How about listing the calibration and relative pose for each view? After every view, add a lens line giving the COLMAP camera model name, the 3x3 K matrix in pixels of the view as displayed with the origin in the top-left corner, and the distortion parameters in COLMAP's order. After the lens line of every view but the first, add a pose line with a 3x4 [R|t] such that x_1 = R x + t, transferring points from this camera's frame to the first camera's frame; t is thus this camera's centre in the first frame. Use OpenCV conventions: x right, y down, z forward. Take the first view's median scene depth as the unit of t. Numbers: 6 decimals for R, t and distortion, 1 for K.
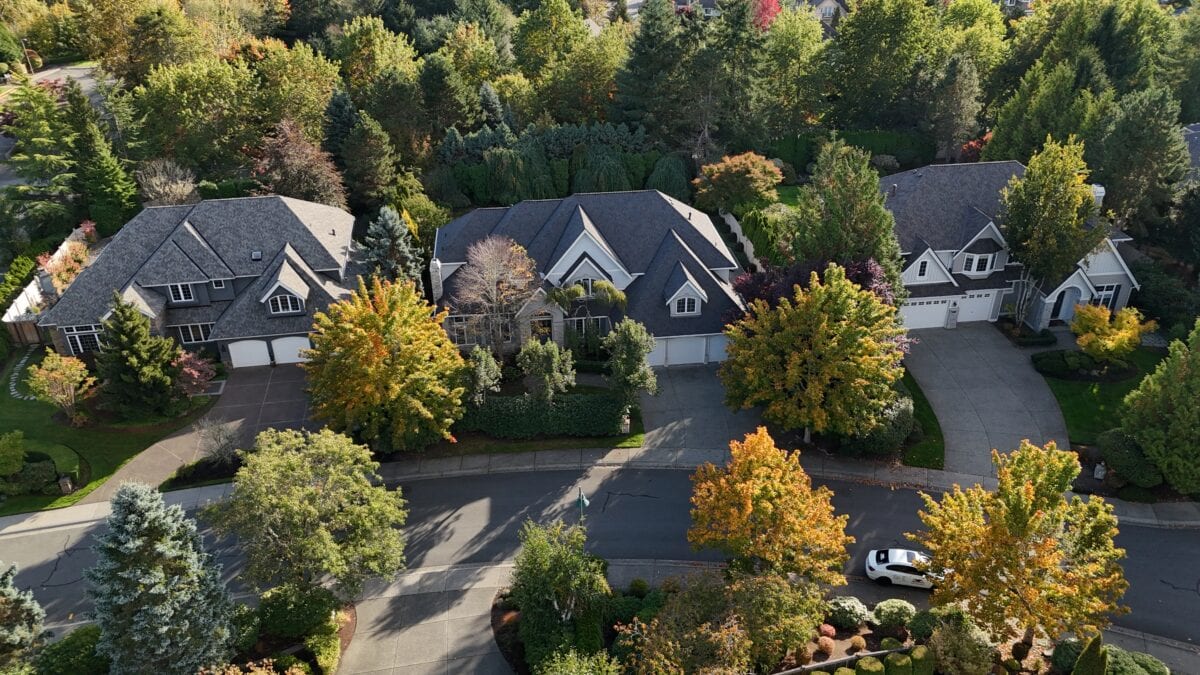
lens RADIAL K [[872.9, 0, 600.0], [0, 872.9, 337.5], [0, 0, 1]] dist [0.095749, -0.103736]
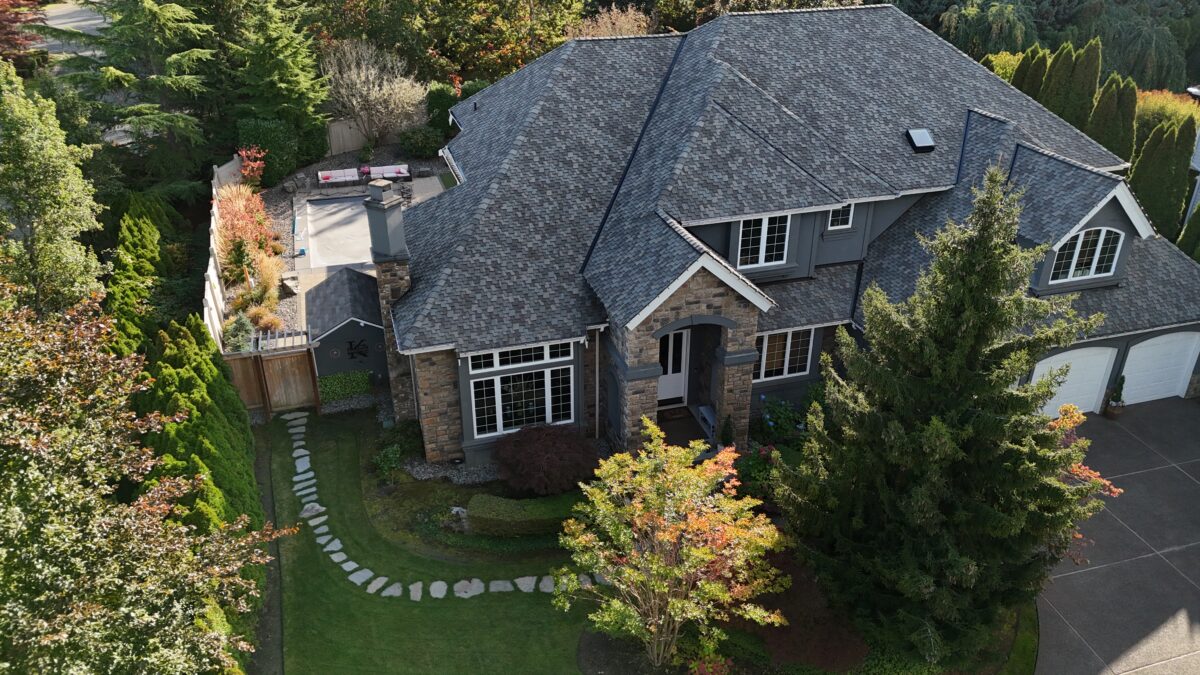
lens RADIAL K [[881.7, 0, 600.0], [0, 881.7, 337.5], [0, 0, 1]] dist [0.087236, -0.088476]
pose [[0.991287, -0.053470, 0.120382, -0.572754], [0.057697, 0.997824, -0.031900, -0.004511], [-0.118414, 0.038568, 0.992215, 0.644771]]
